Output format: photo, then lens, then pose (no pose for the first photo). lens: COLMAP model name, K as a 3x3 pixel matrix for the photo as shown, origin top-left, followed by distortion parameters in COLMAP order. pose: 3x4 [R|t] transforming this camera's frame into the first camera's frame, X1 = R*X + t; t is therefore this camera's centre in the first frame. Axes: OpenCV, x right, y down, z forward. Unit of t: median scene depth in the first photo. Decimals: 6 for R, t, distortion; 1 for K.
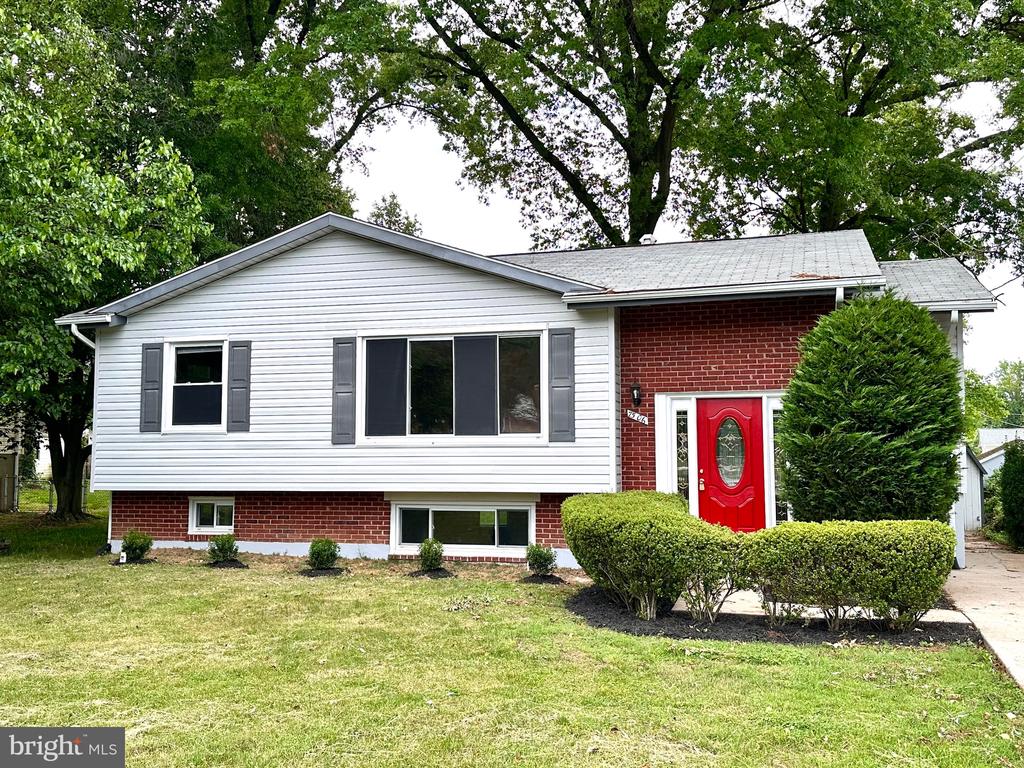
lens RADIAL K [[1007.5, 0, 511.7], [0, 1007.5, 380.1], [0, 0, 1]] dist [0.045817, 0.000000]
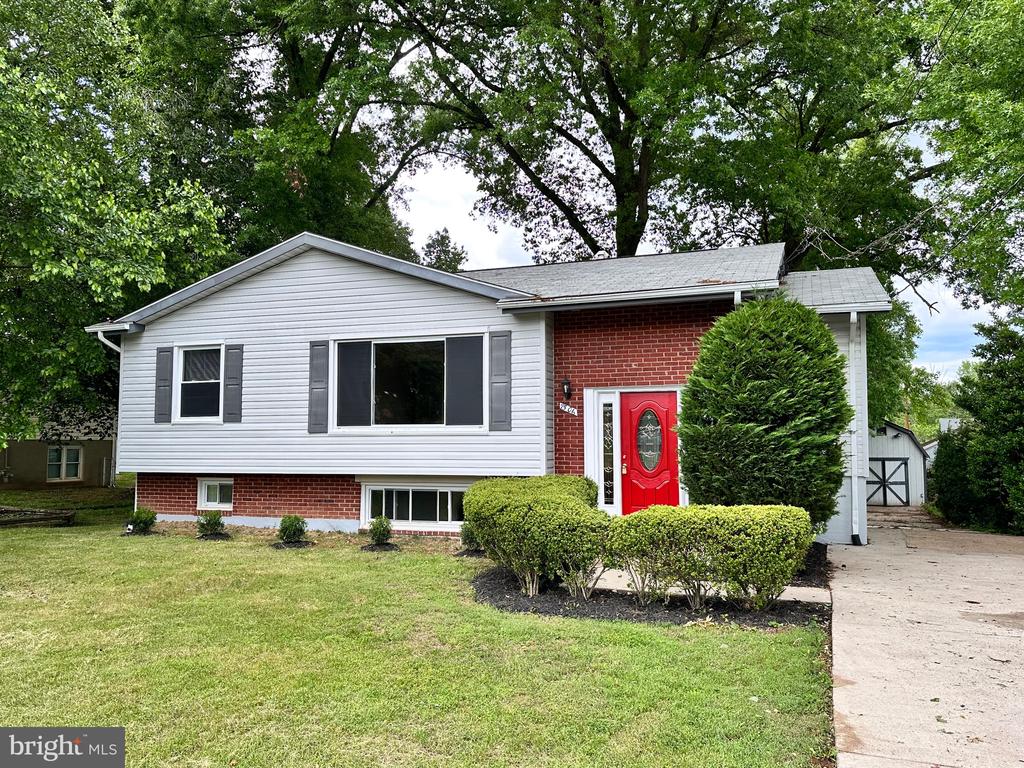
lens RADIAL K [[810.8, 0, 512.0], [0, 810.8, 389.5], [0, 0, 1]] dist [0.024834, -0.004958]
pose [[0.997878, -0.002917, -0.065044, 0.112995], [0.003641, 0.999933, 0.011006, 0.003944], [0.065008, -0.011220, 0.997822, 0.084334]]
